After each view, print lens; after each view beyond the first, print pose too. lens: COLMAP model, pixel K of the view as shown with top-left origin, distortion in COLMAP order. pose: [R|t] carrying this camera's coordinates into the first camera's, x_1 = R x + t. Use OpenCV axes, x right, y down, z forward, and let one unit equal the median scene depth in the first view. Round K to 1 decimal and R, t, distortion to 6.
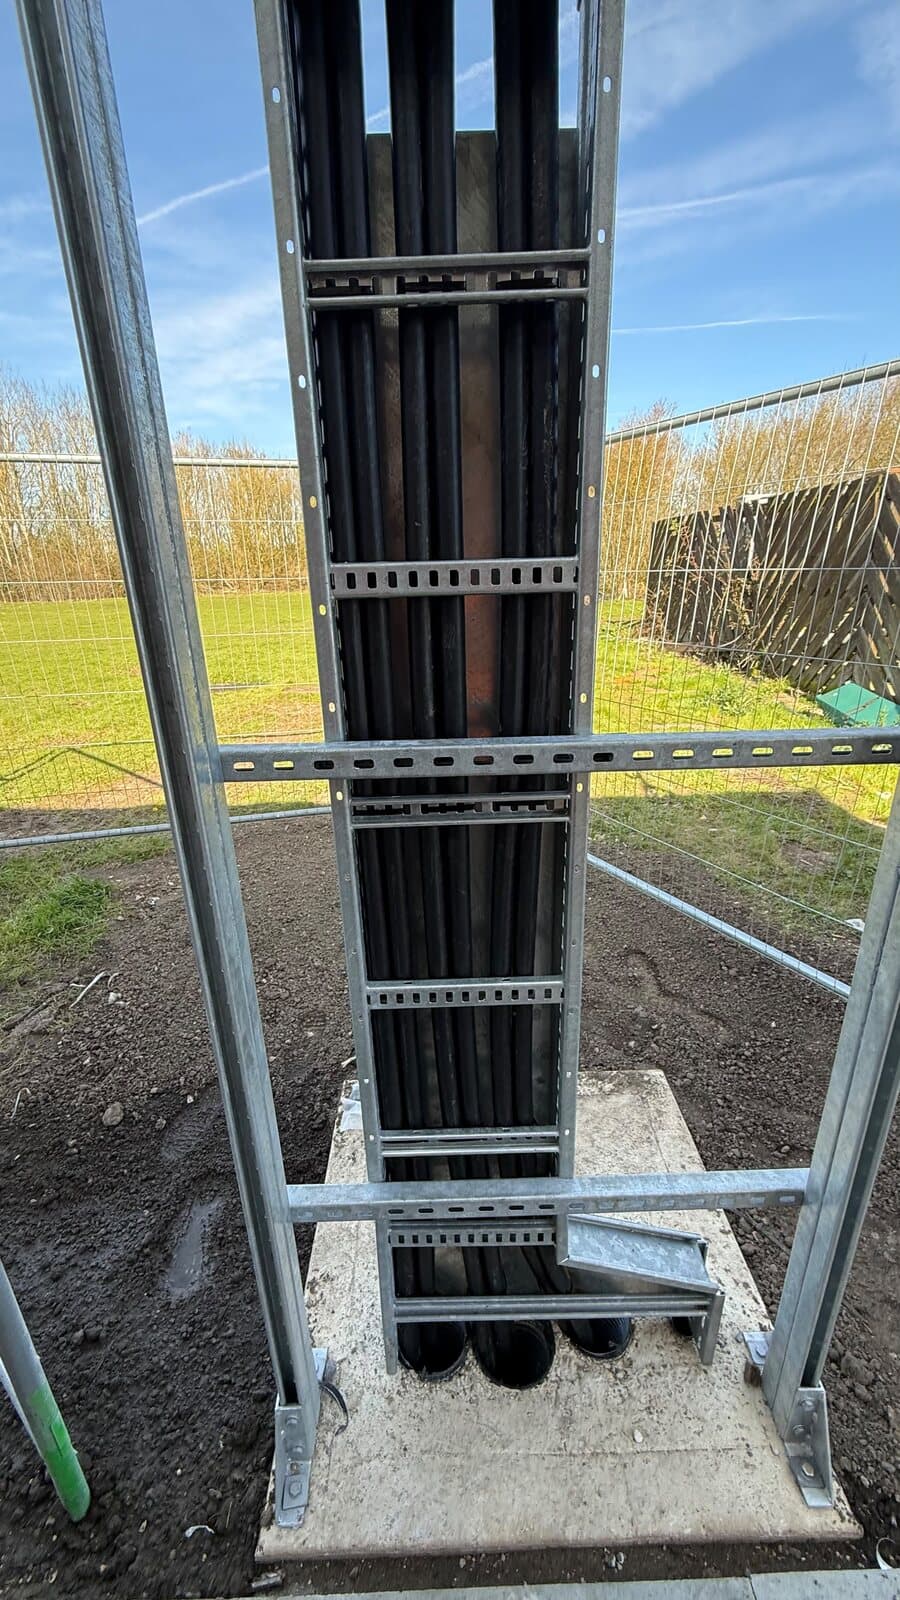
lens RADIAL K [[652.6, 0, 446.6], [0, 652.6, 804.4], [0, 0, 1]] dist [0.009020, 0.000272]
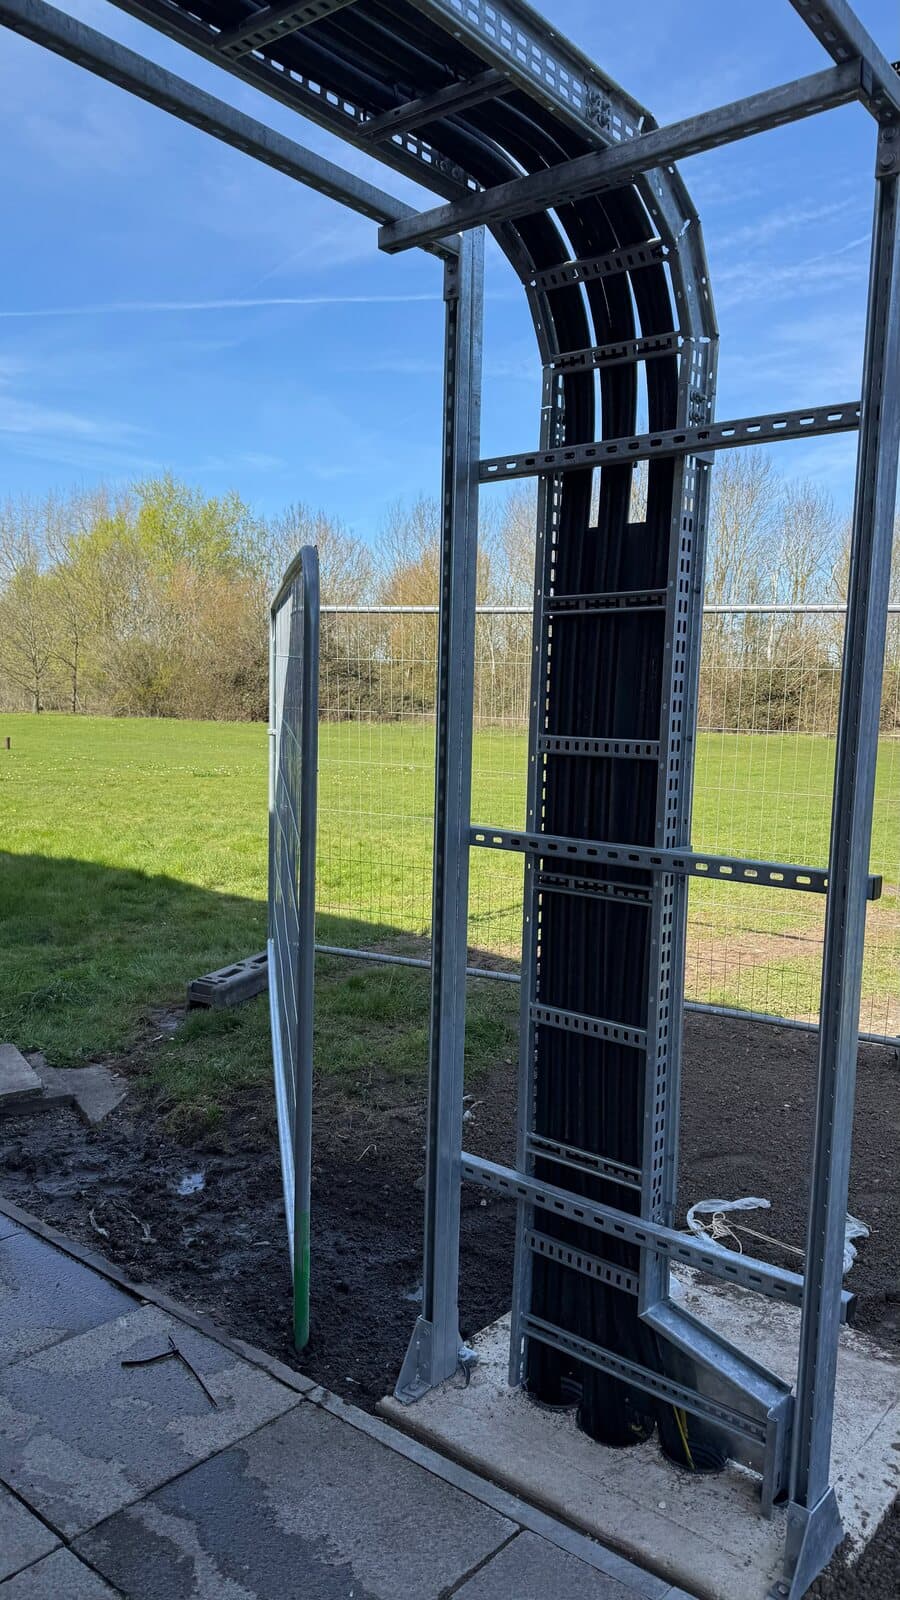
lens RADIAL K [[1105.0, 0, 451.5], [0, 1105.0, 802.3], [0, 0, 1]] dist [-0.001557, -0.000509]
pose [[0.760088, 0.105718, -0.641162, 1.424975], [-0.274001, 0.946816, -0.168707, 0.350908], [0.589228, 0.303912, 0.748631, -1.230428]]
